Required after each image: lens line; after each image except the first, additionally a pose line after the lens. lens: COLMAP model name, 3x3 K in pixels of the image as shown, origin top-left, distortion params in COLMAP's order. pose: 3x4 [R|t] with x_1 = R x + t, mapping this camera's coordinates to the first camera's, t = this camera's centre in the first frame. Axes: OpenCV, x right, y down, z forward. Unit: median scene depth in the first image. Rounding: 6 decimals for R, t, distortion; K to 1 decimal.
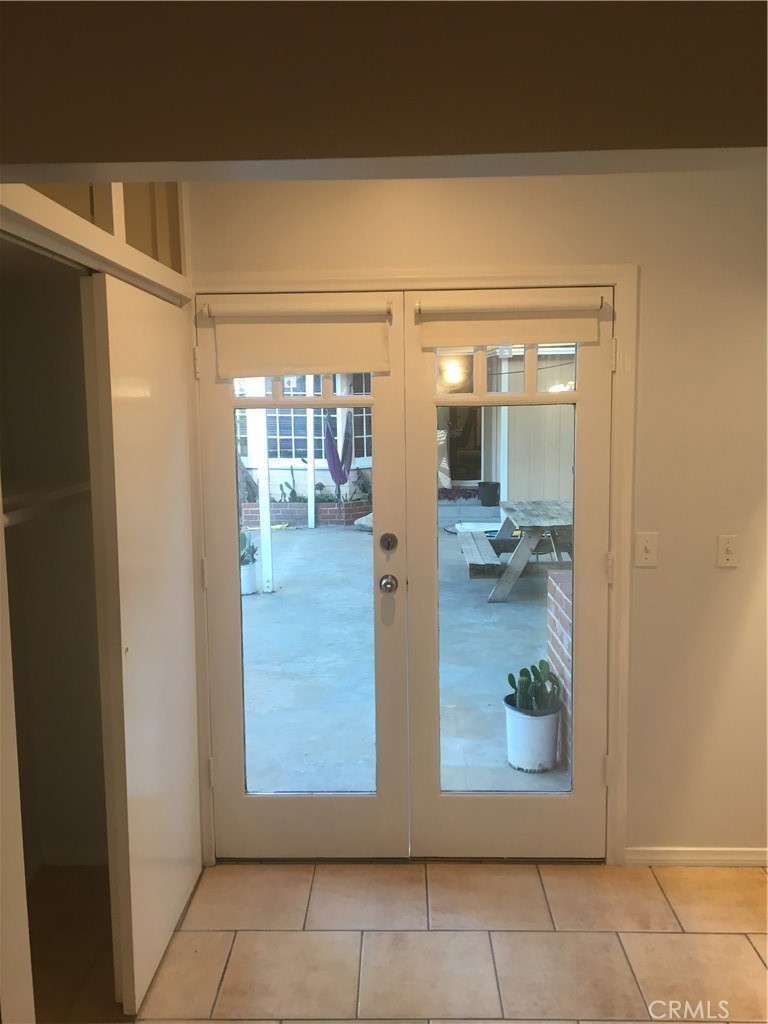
lens RADIAL K [[864.0, 0, 384.7], [0, 864.0, 513.2], [0, 0, 1]] dist [0.067048, -0.081384]
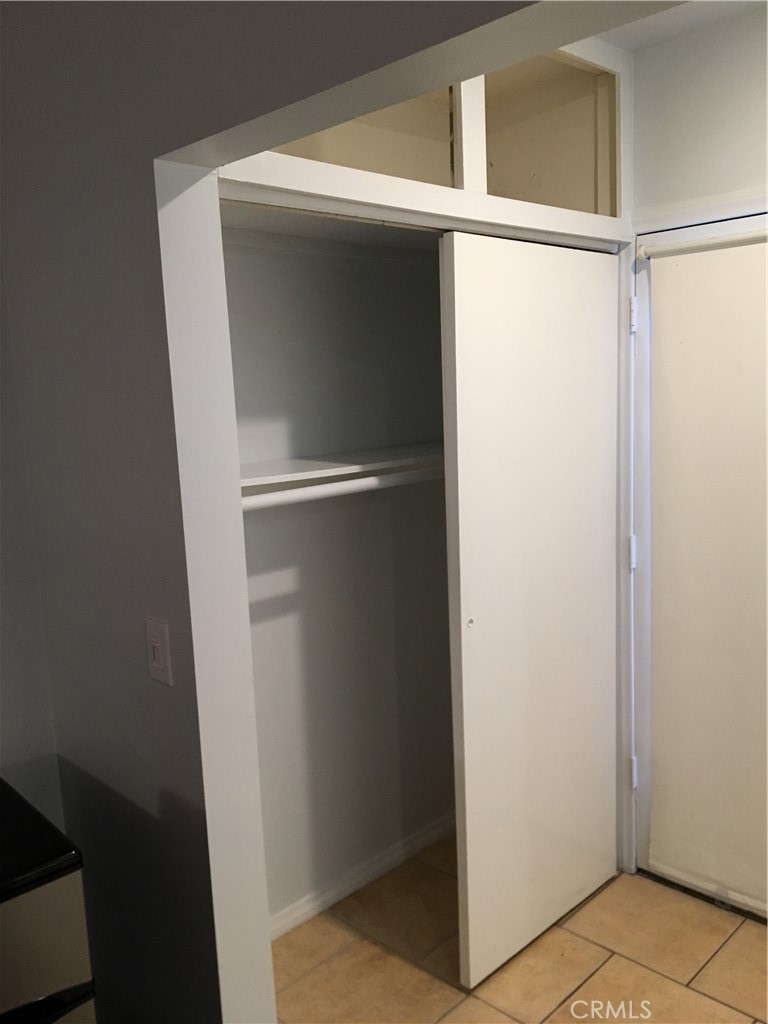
lens RADIAL K [[864.0, 0, 383.4], [0, 864.0, 511.7], [0, 0, 1]] dist [0.067048, -0.081384]
pose [[0.725977, 0.068998, -0.684249, 0.229343], [-0.041322, 0.997533, 0.056747, -0.013162], [0.686476, -0.012922, 0.727038, 0.183326]]
